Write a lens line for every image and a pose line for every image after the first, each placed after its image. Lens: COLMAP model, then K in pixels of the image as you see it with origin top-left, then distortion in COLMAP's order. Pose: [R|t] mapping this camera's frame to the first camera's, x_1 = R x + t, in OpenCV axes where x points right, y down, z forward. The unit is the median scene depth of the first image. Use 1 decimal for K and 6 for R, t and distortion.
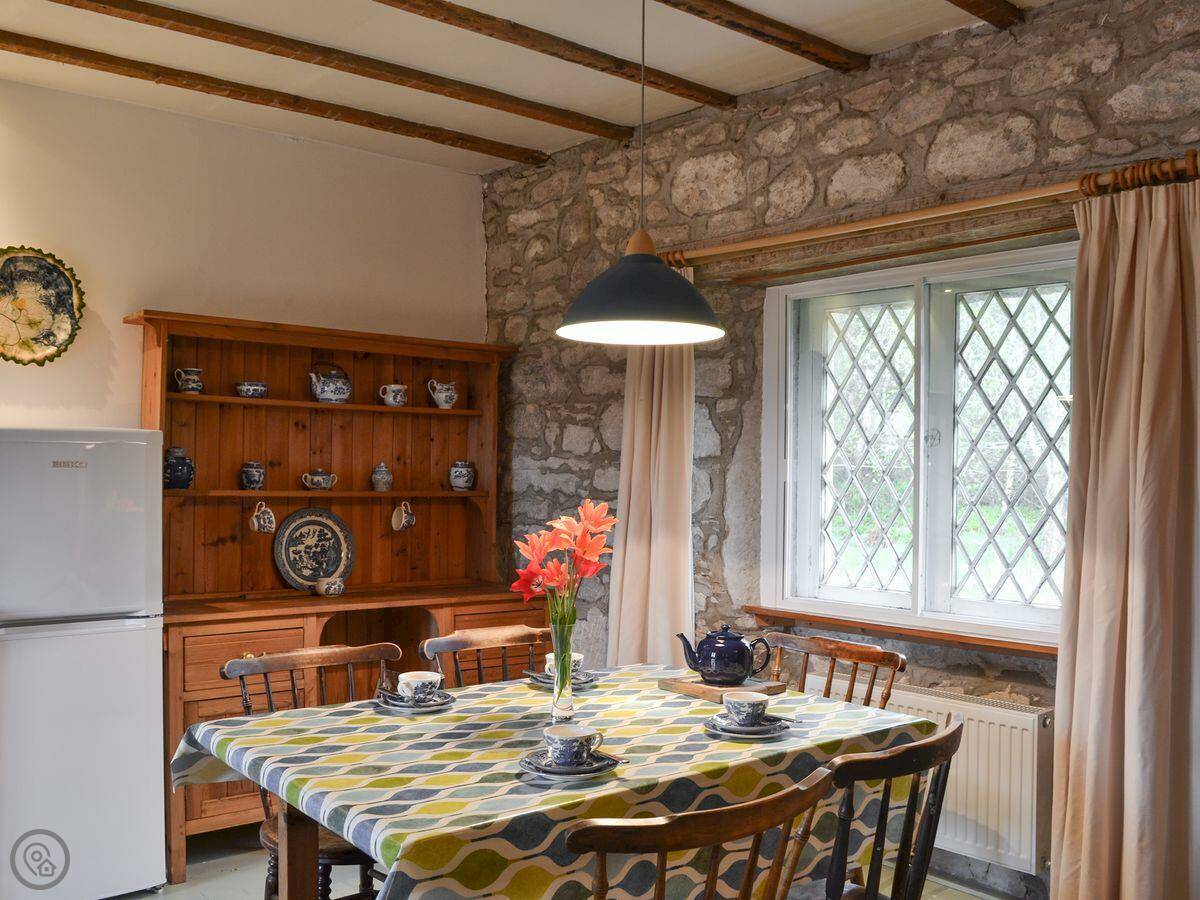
lens RADIAL K [[1074.4, 0, 560.1], [0, 1074.4, 451.2], [0, 0, 1]] dist [-0.096269, 0.009880]
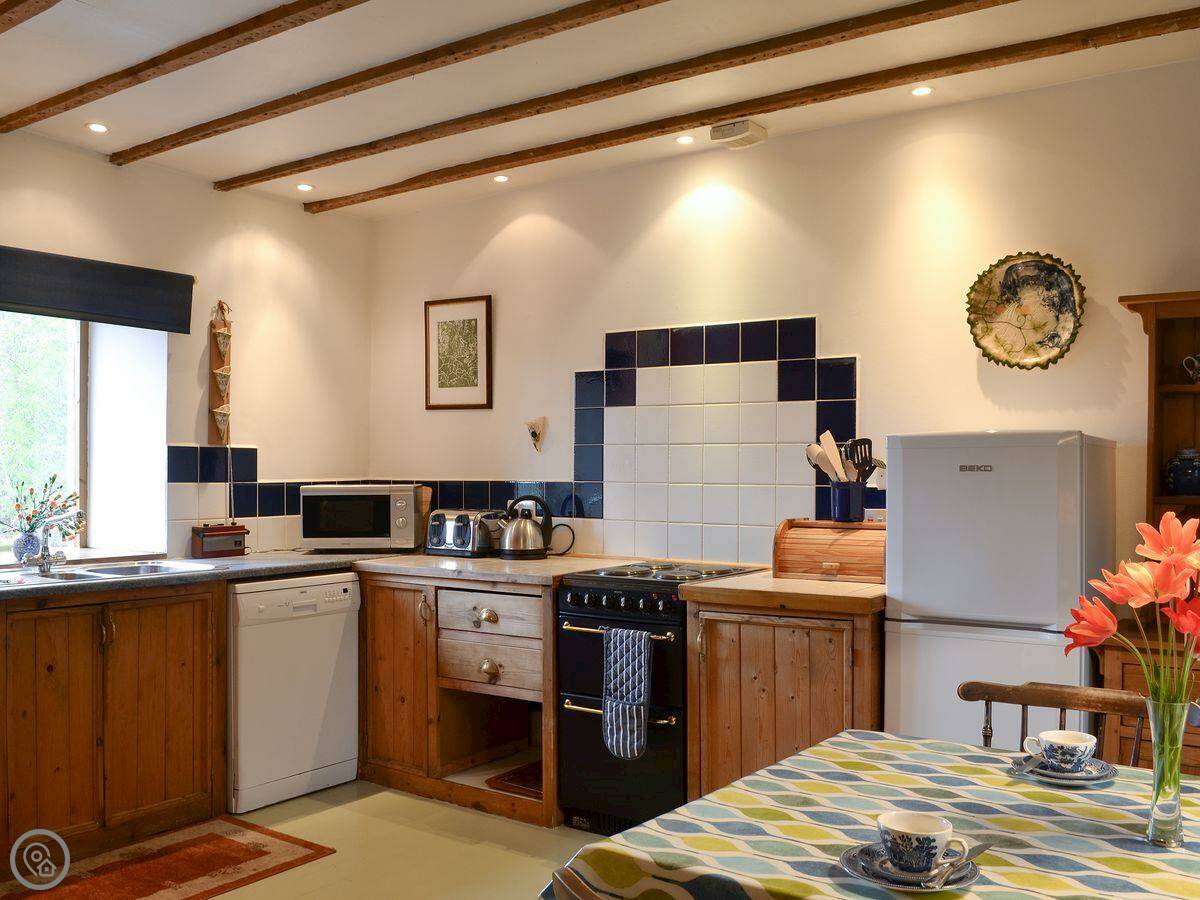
lens RADIAL K [[1074.4, 0, 560.1], [0, 1074.4, 451.2], [0, 0, 1]] dist [-0.096269, 0.009880]
pose [[0.243201, -0.024783, -0.969659, 0.335517], [0.016370, 0.999636, -0.021443, 0.009159], [0.969838, -0.010658, 0.243518, 0.301595]]
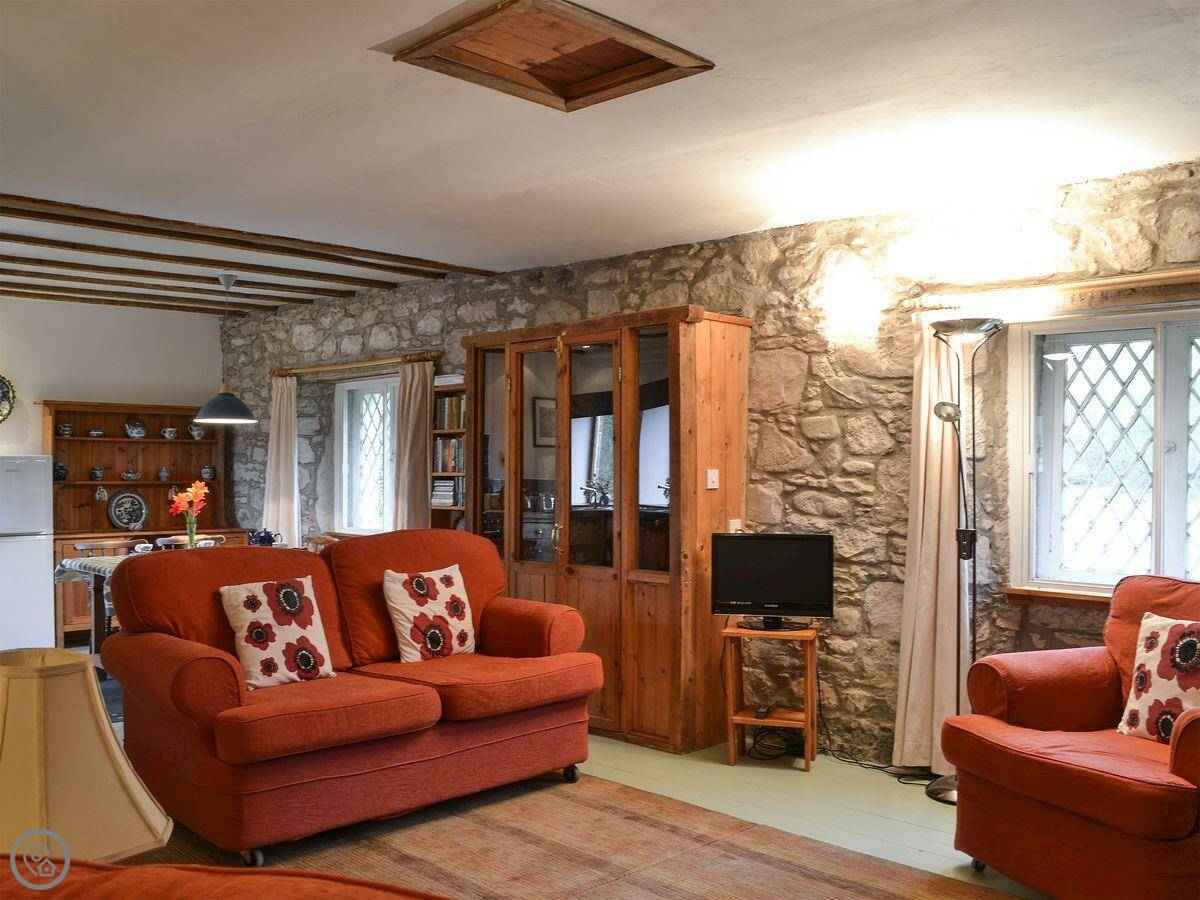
lens RADIAL K [[1074.4, 0, 560.1], [0, 1074.4, 451.2], [0, 0, 1]] dist [-0.096269, 0.009880]
pose [[0.996582, -0.011294, 0.081831, 0.482658], [0.010851, 0.999924, 0.005859, -0.026339], [-0.081891, -0.004951, 0.996629, -1.225390]]
